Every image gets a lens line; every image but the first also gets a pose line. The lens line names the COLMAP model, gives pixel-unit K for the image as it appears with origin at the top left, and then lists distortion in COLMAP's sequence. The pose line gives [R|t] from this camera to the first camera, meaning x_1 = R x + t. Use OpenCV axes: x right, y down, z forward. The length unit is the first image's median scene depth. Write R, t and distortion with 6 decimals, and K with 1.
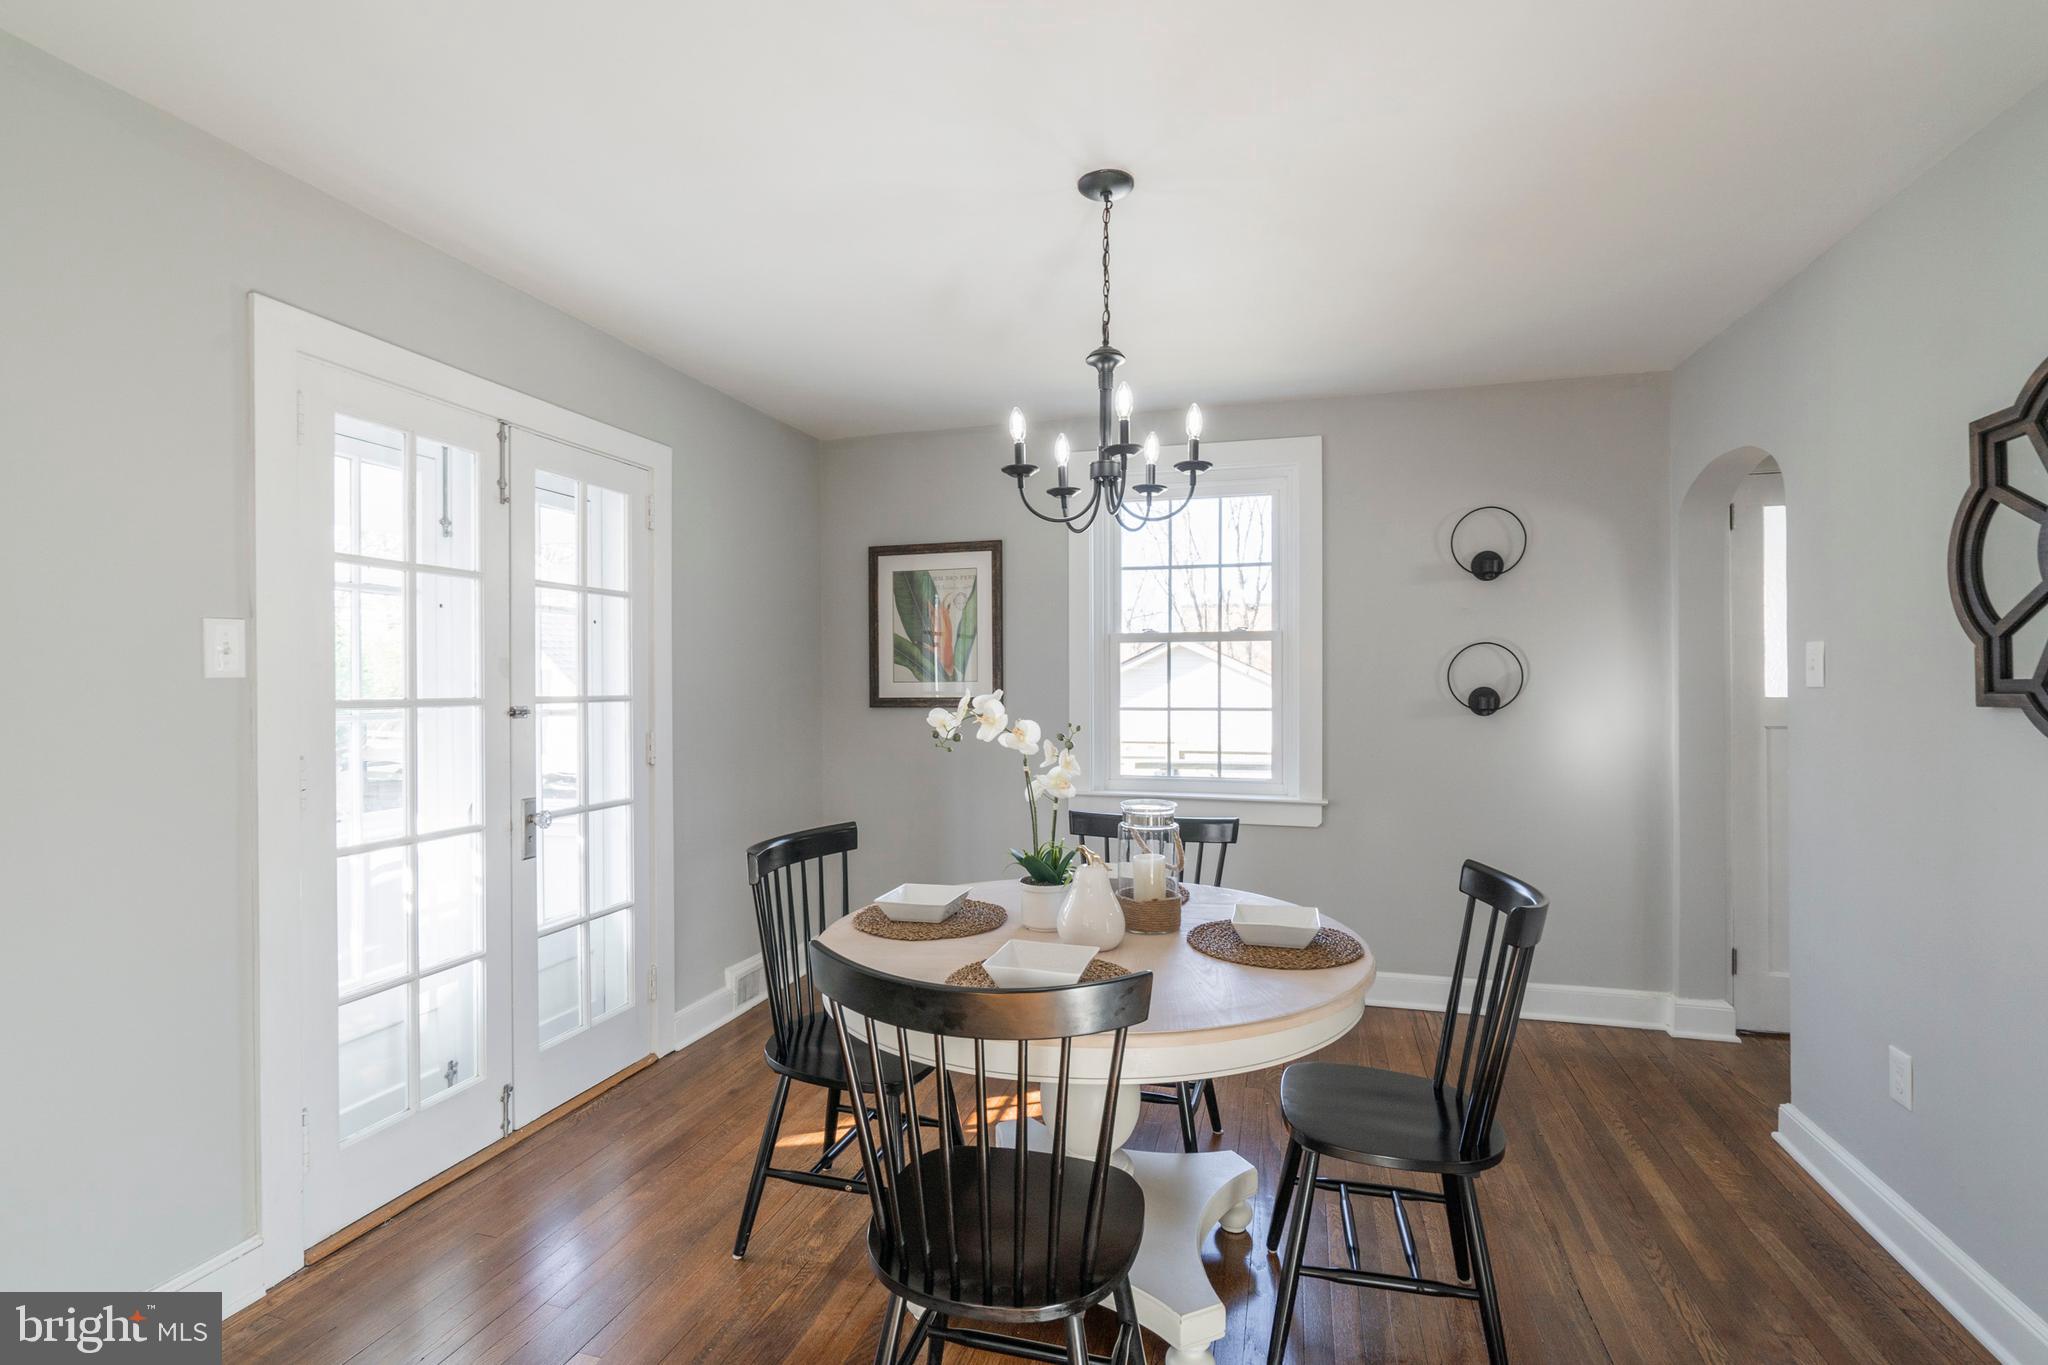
lens RADIAL K [[934.8, 0, 1022.5], [0, 934.8, 684.4], [0, 0, 1]] dist [-0.008585, 0.002827]
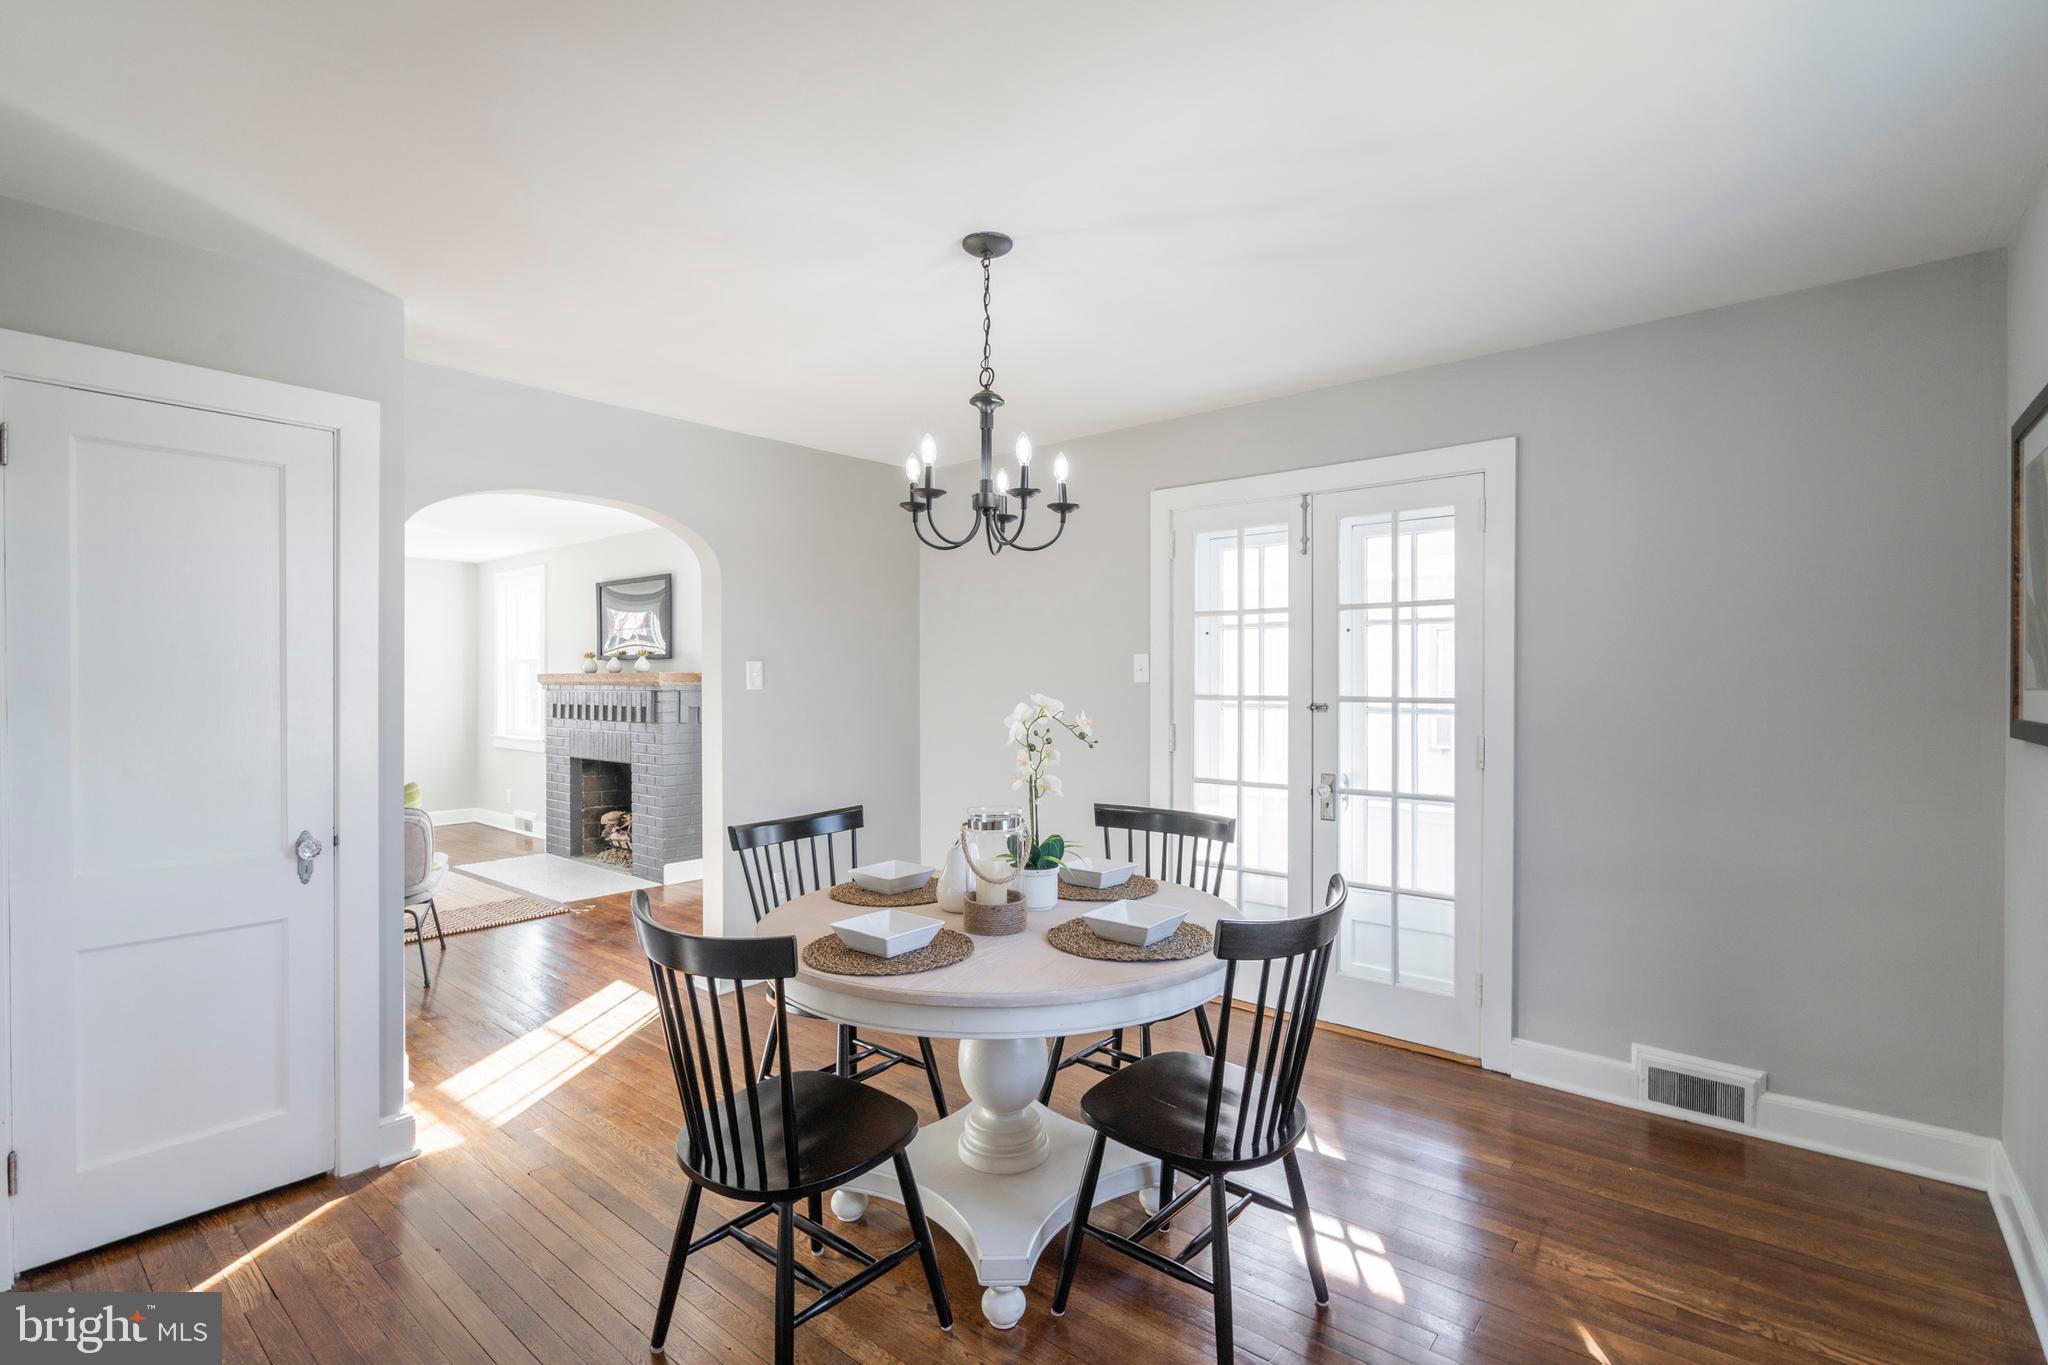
lens RADIAL K [[934.8, 0, 1029.9], [0, 934.8, 694.3], [0, 0, 1]] dist [-0.008585, 0.002827]
pose [[-0.388519, 0.005899, -0.921422, 0.796696], [-0.005092, 0.999950, 0.008549, 0.002221], [0.921427, 0.008013, -0.388469, 1.068292]]
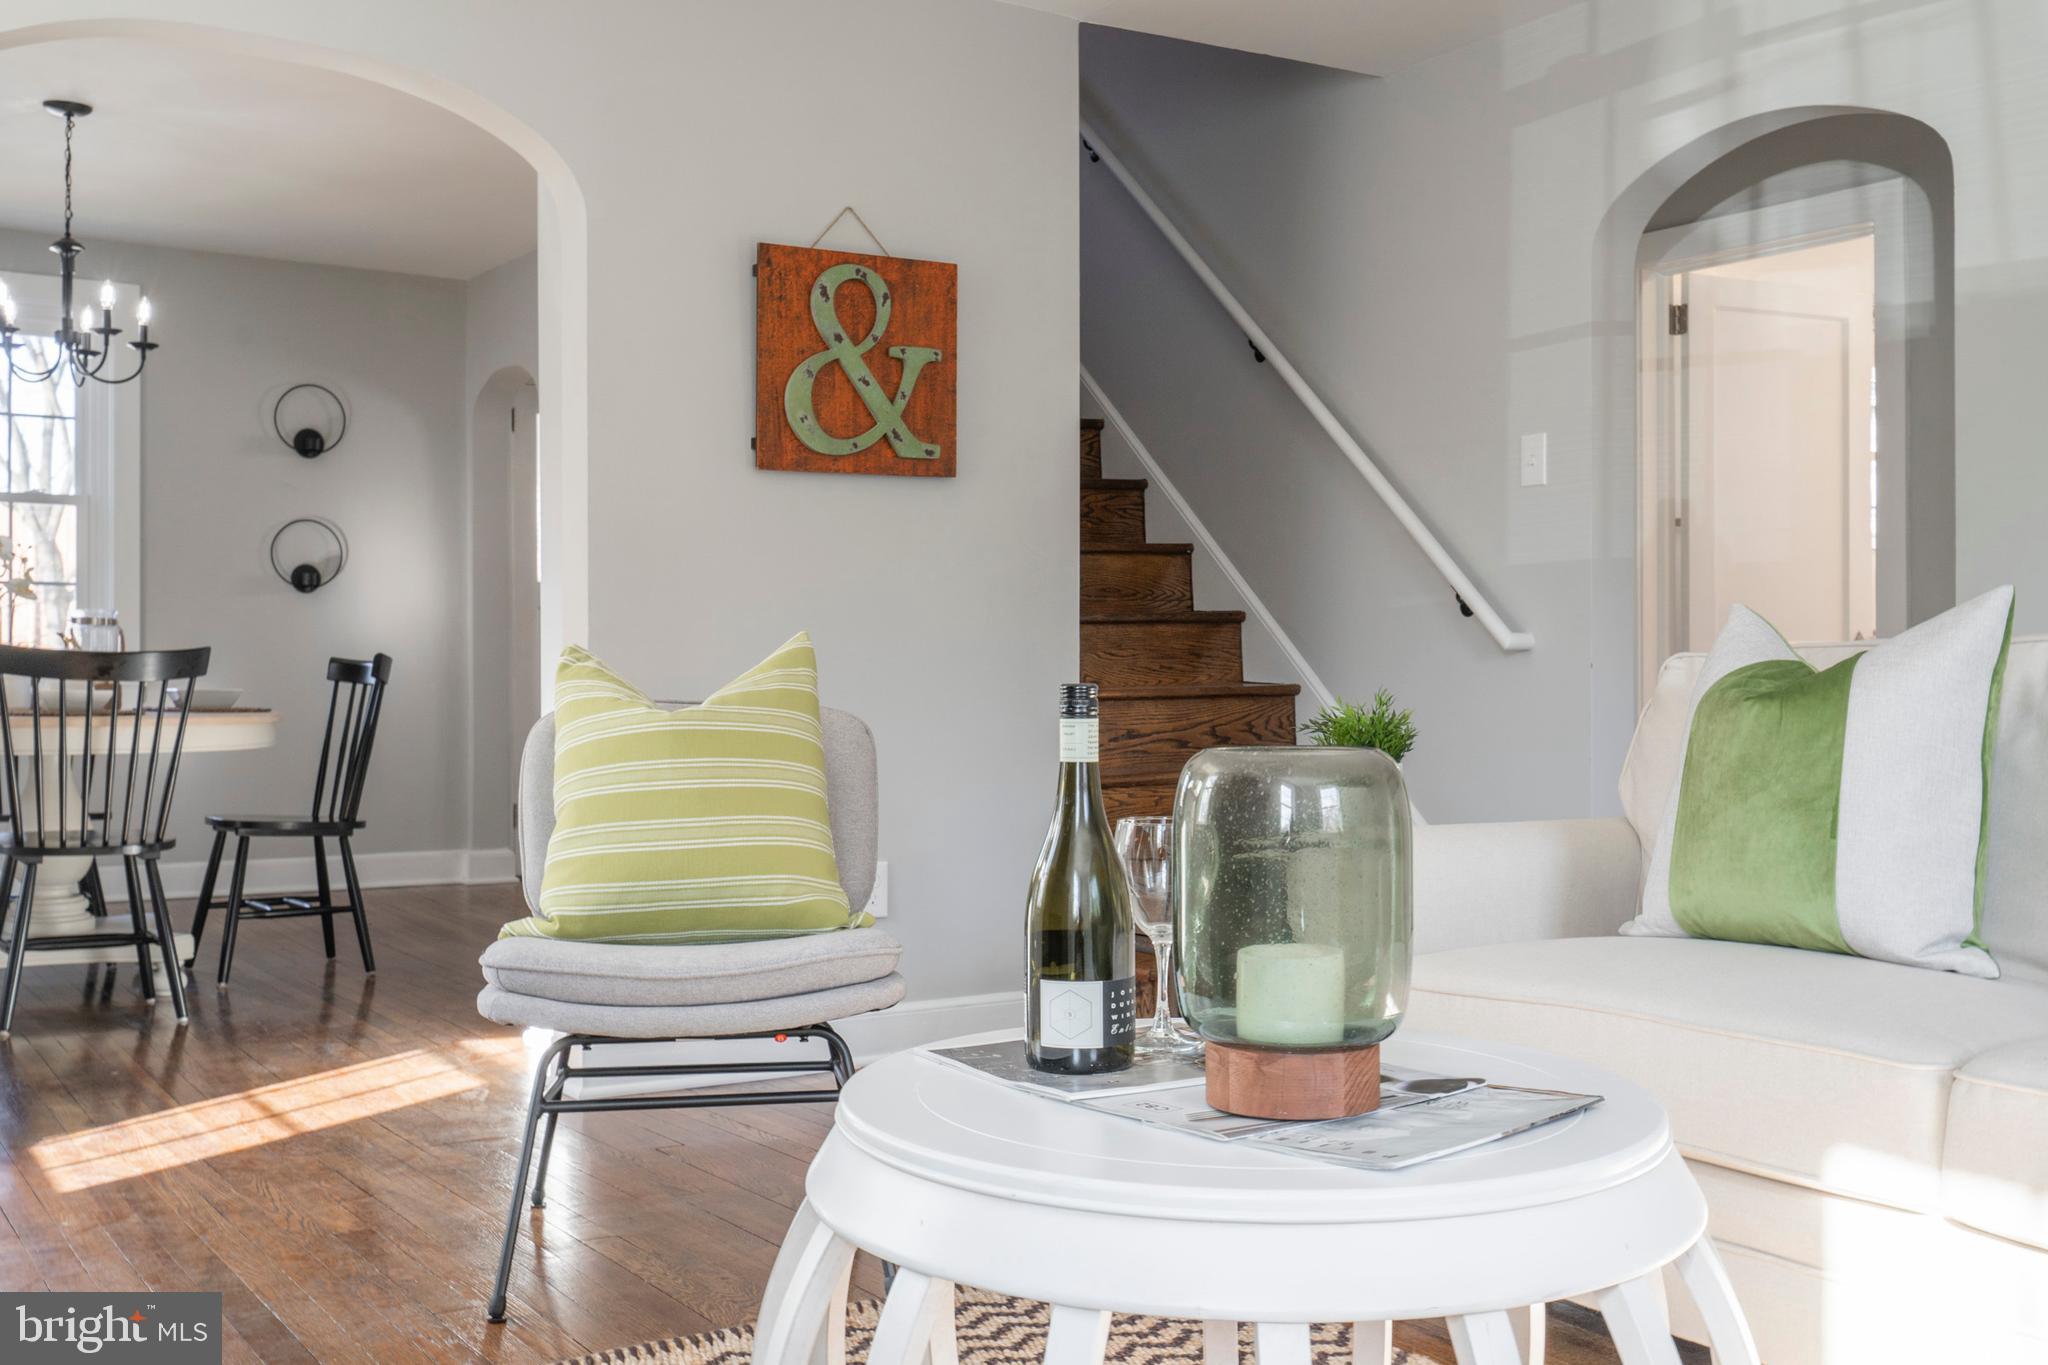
lens RADIAL K [[2012.0, 0, 1023.9], [0, 2012.0, 683.5], [0, 0, 1]] dist [0.009701, 0.000000]
pose [[0.647290, 0.004498, 0.762231, -0.775730], [-0.001625, 0.999988, -0.004520, 0.165606], [-0.762242, 0.001687, 0.647290, -1.169755]]
